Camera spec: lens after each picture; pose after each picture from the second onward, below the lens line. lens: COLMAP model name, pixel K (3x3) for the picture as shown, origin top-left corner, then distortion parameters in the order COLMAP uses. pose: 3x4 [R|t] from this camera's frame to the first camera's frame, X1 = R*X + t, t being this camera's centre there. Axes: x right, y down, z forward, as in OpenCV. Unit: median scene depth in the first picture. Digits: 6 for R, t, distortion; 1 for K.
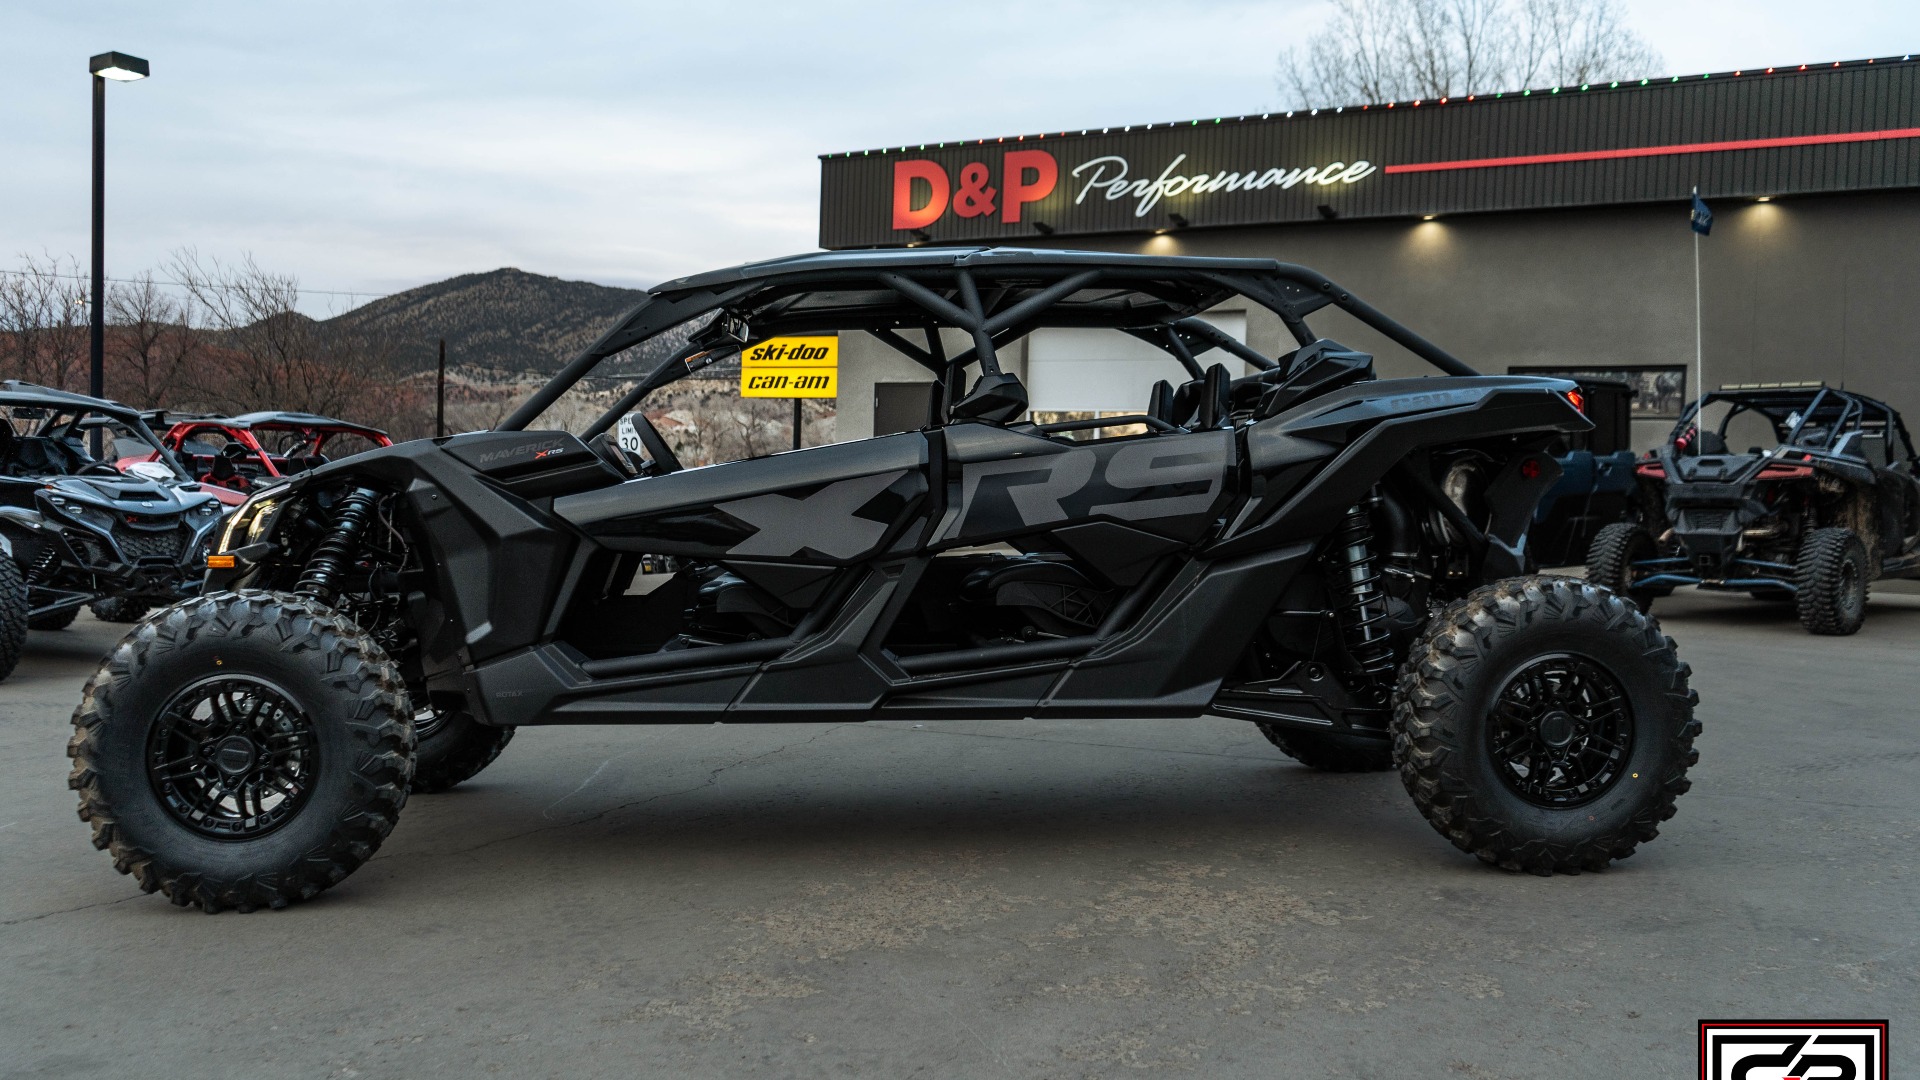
lens RADIAL K [[1538.4, 0, 960.0], [0, 1538.4, 540.0], [0, 0, 1]] dist [-0.007312, 0.000998]
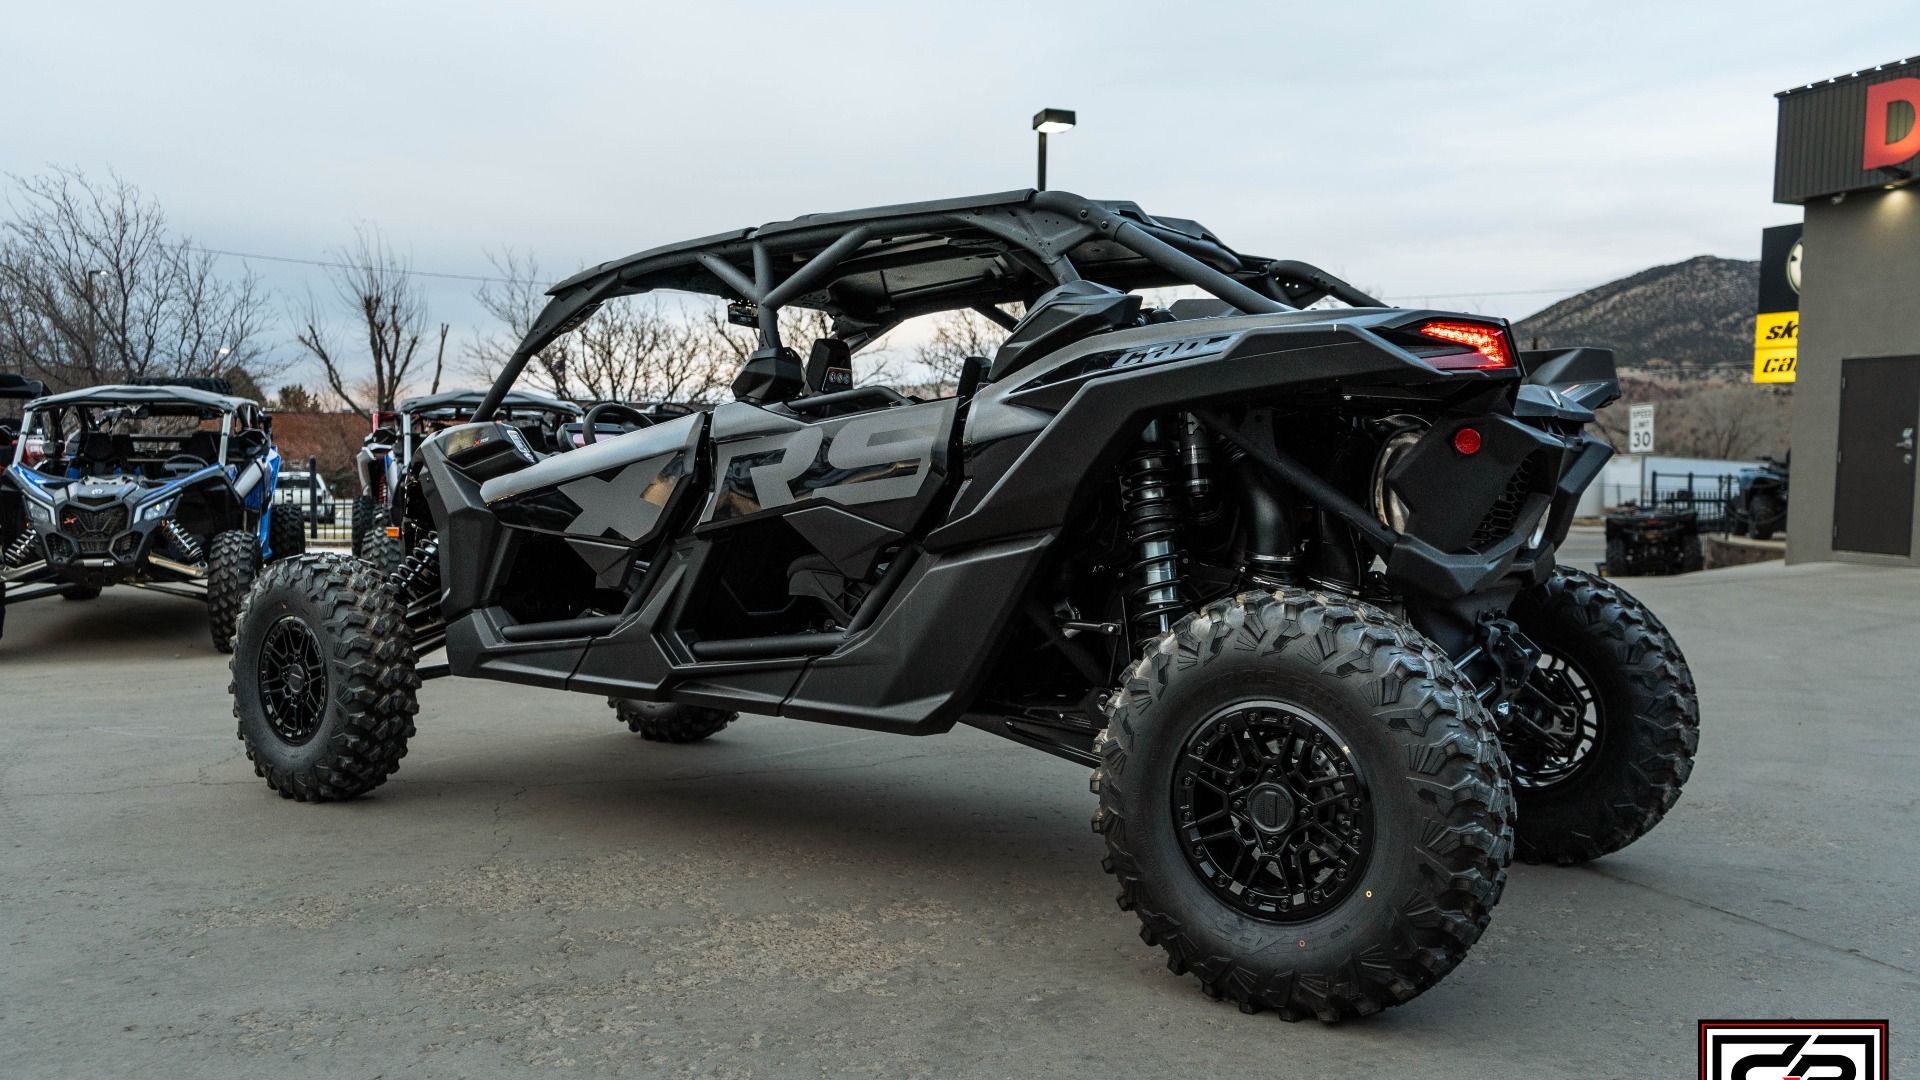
lens RADIAL K [[1538.4, 0, 960.0], [0, 1538.4, 540.0], [0, 0, 1]] dist [-0.007312, 0.000998]
pose [[0.740700, 0.025185, -0.671364, 0.747818], [-0.025880, 0.999625, 0.008947, -0.002210], [0.671337, 0.010748, 0.741074, 0.380336]]
